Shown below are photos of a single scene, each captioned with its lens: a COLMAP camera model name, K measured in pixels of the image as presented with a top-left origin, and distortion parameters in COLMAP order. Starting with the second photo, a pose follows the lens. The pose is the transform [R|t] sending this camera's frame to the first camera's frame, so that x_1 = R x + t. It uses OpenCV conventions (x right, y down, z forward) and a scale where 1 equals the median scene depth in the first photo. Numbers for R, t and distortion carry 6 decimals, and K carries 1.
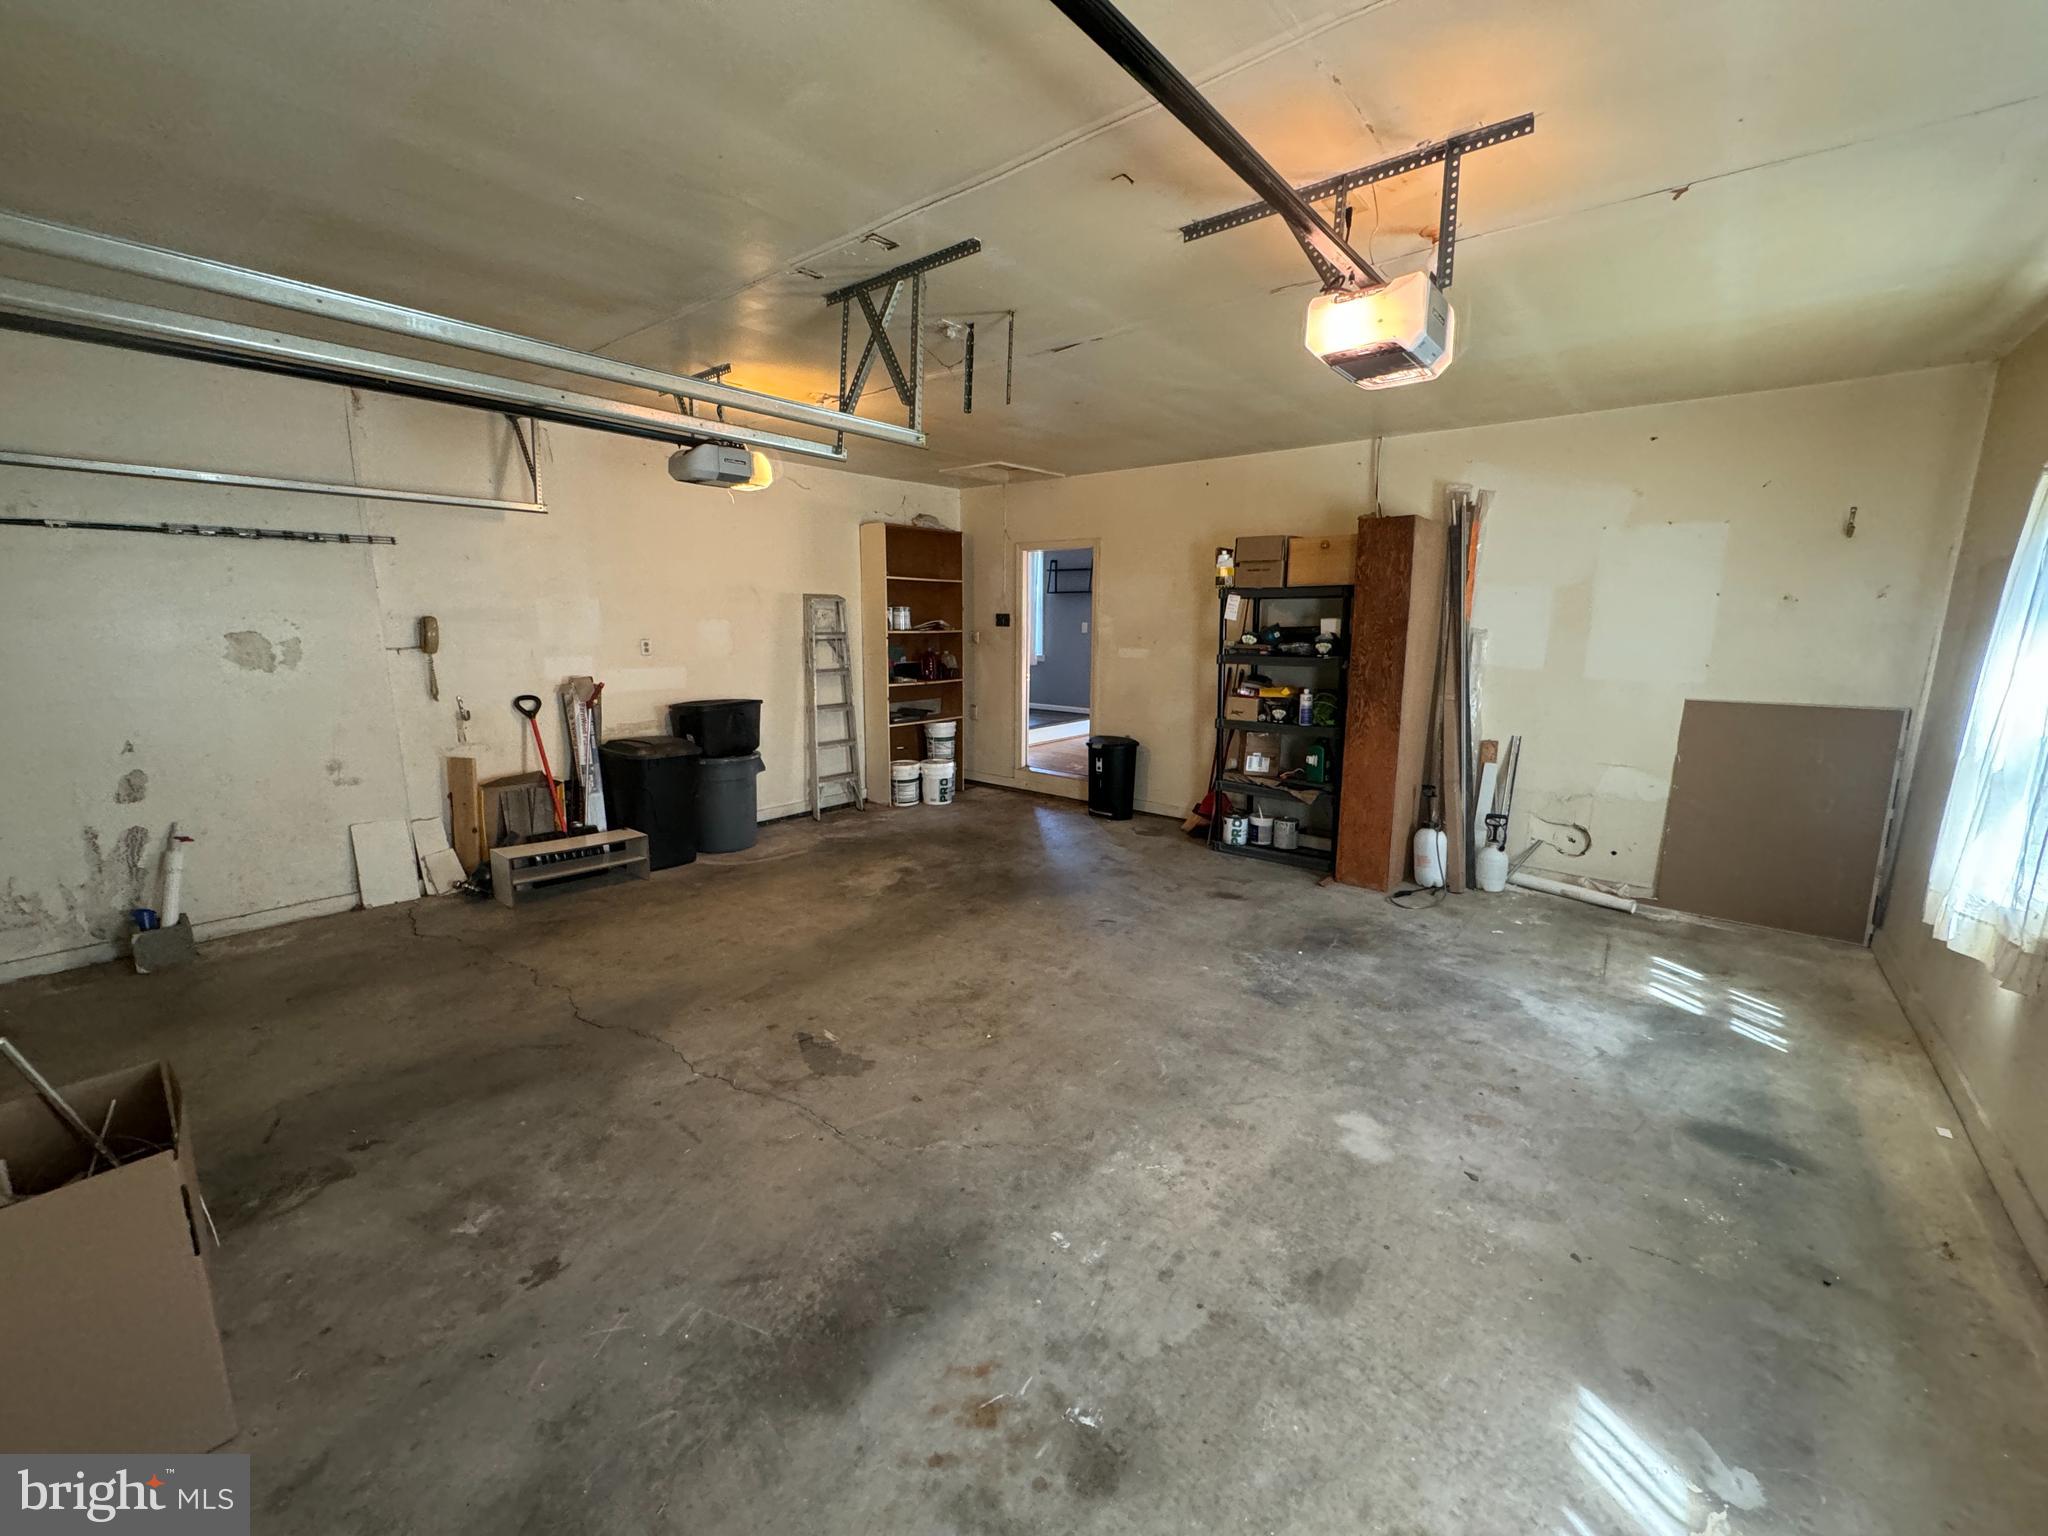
lens RADIAL K [[816.2, 0, 1023.5], [0, 816.2, 766.6], [0, 0, 1]] dist [-0.002828, 0.000393]
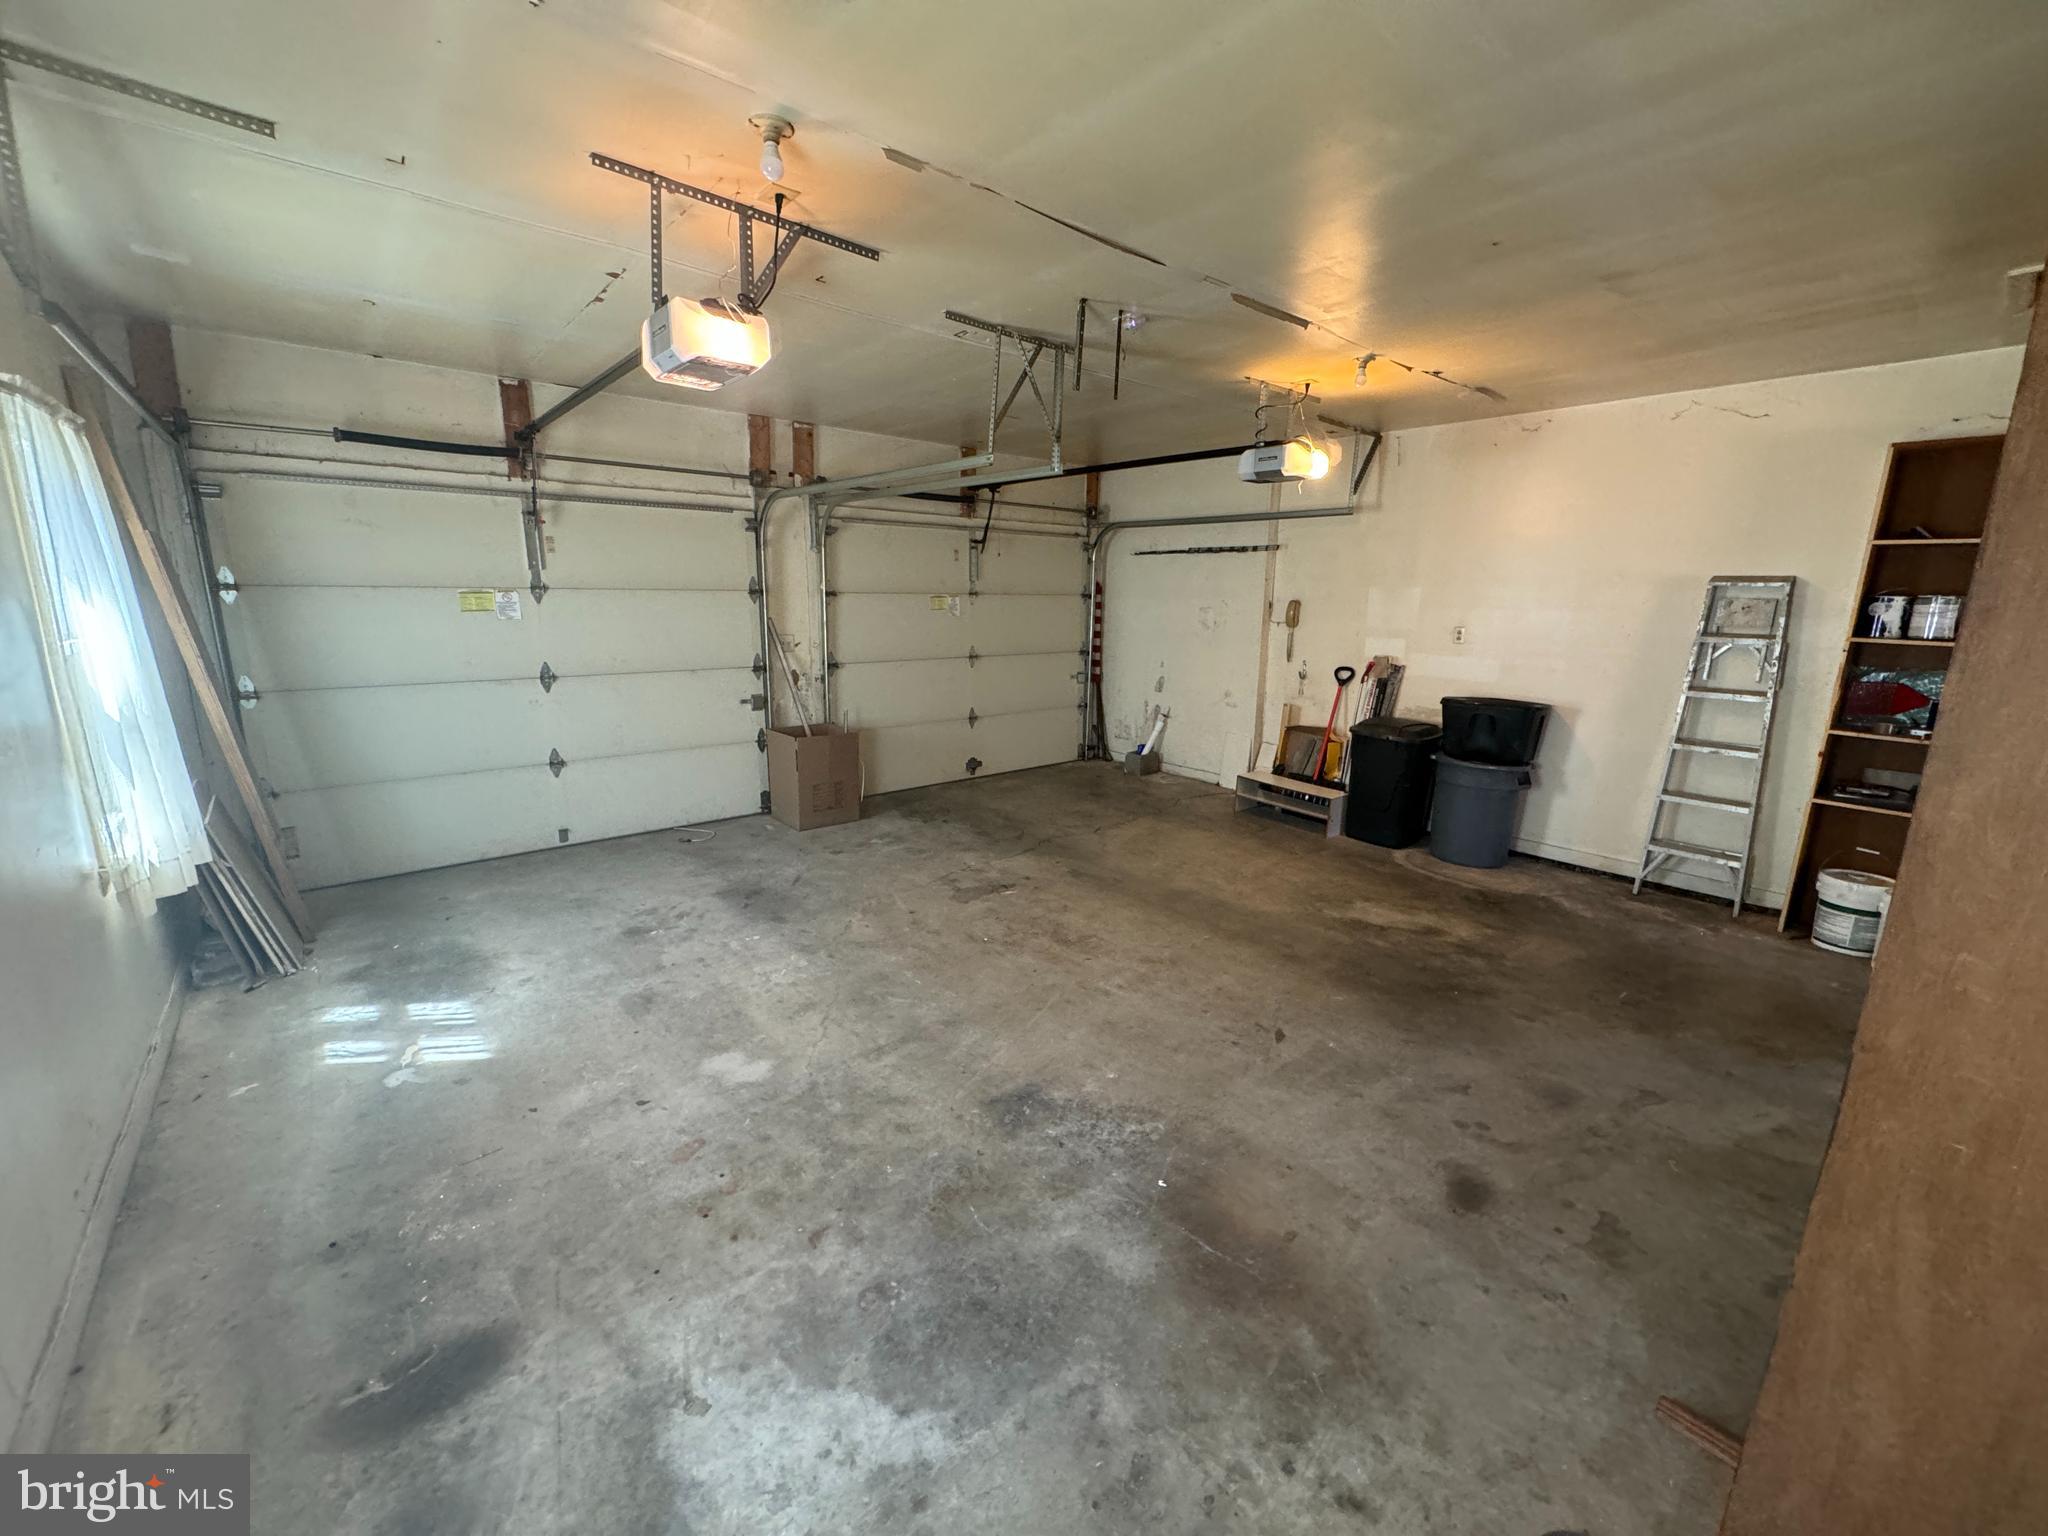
lens RADIAL K [[816.2, 0, 1023.9], [0, 816.2, 767.0], [0, 0, 1]] dist [-0.002828, 0.000393]
pose [[-0.168910, 0.198935, -0.965347, 0.963906], [-0.199850, 0.952162, 0.231186, -0.186426], [0.965158, 0.231974, -0.121072, 1.027288]]
